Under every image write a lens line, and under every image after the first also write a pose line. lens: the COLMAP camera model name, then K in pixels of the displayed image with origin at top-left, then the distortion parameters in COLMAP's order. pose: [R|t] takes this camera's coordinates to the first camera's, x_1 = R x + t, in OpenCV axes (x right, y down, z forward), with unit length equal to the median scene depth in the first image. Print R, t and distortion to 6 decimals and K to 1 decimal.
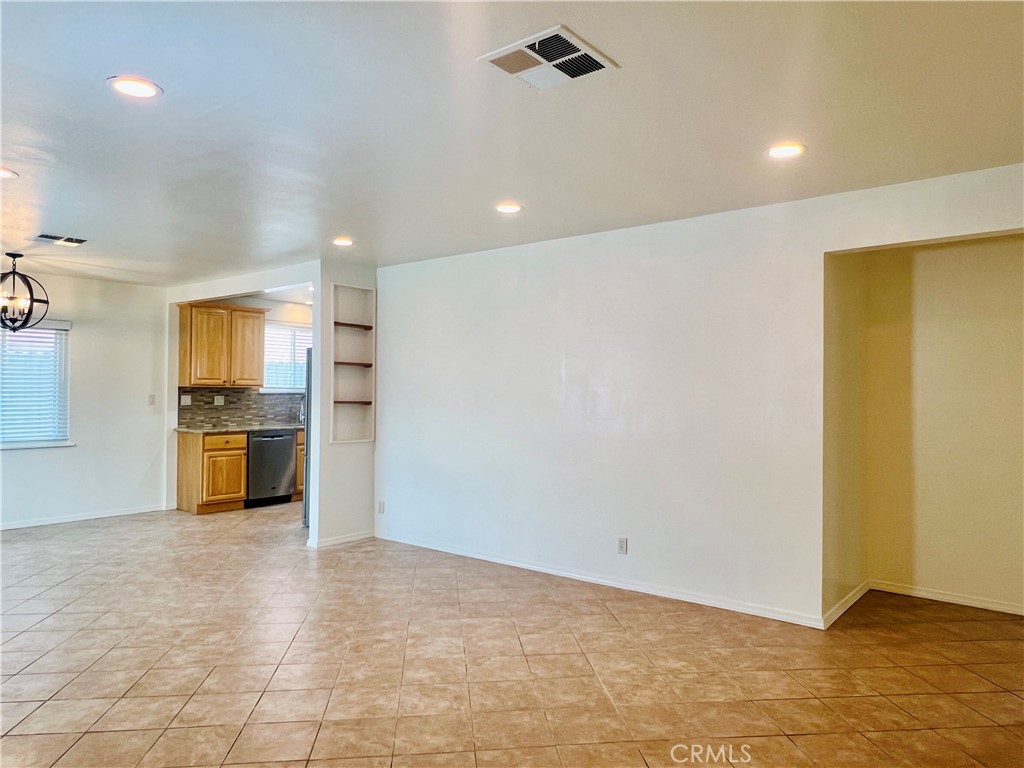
lens RADIAL K [[694.2, 0, 512.0], [0, 694.2, 384.0], [0, 0, 1]] dist [0.001441, 0.000506]
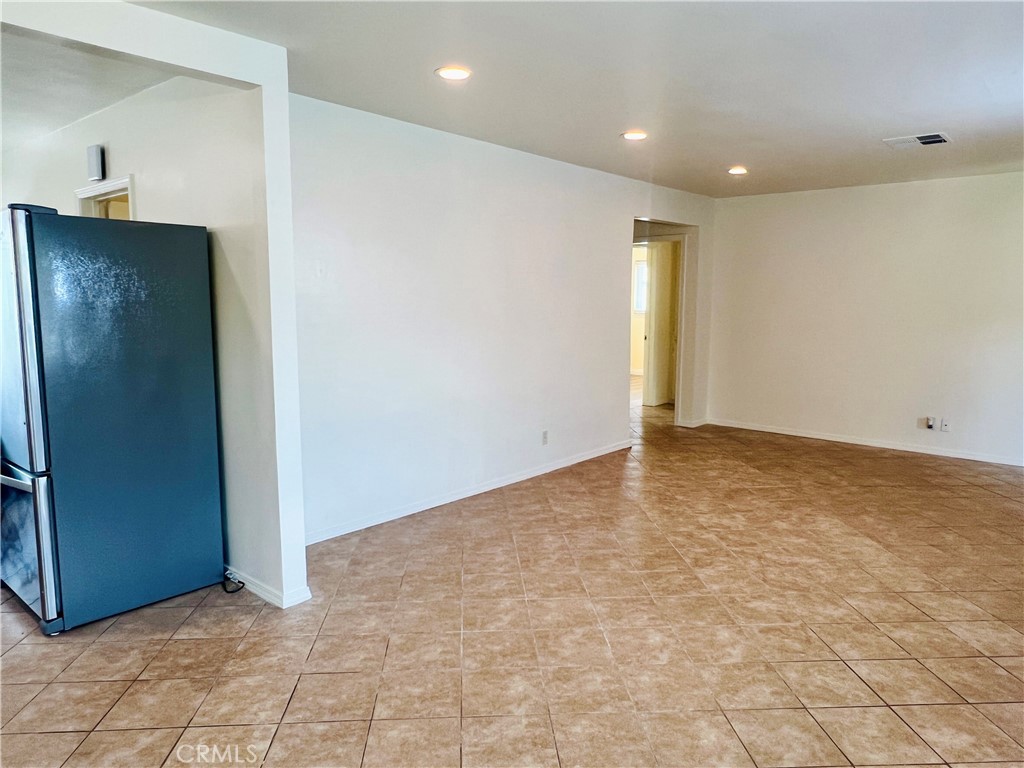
lens RADIAL K [[694.2, 0, 512.0], [0, 694.2, 384.0], [0, 0, 1]] dist [0.001441, 0.000506]
pose [[0.034264, -0.136445, 0.990055, -1.399878], [-0.020061, 0.990343, 0.137179, -0.021132], [-0.999211, -0.024562, 0.031195, 1.446585]]
